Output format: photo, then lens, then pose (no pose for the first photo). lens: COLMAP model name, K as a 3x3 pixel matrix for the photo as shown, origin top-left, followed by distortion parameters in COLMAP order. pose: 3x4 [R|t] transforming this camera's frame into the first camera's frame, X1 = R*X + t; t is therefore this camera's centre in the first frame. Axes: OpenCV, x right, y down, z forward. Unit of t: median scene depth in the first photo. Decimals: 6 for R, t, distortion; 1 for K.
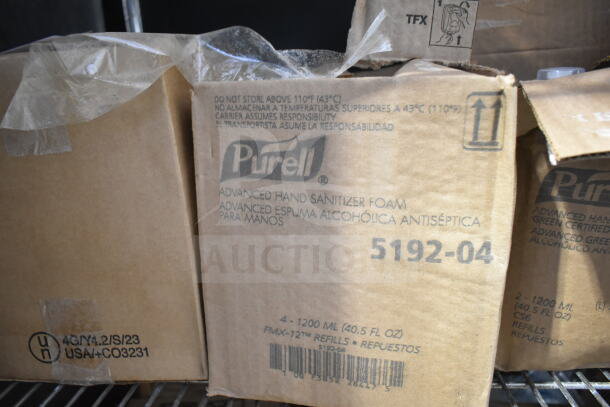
lens RADIAL K [[464.6, 0, 305.0], [0, 464.6, 203.5], [0, 0, 1]] dist [-0.013256, -0.001514]
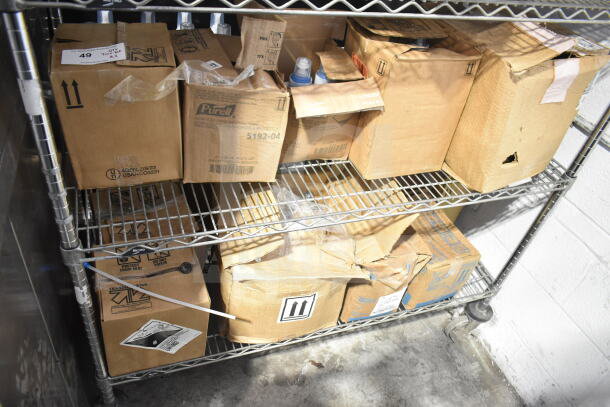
lens RADIAL K [[464.6, 0, 305.0], [0, 464.6, 203.5], [0, 0, 1]] dist [-0.013256, -0.001514]
pose [[0.882895, -0.141406, 0.447773, -0.955510], [-0.080871, 0.893542, 0.441635, -0.887979], [-0.462555, -0.426129, 0.777468, -1.809749]]
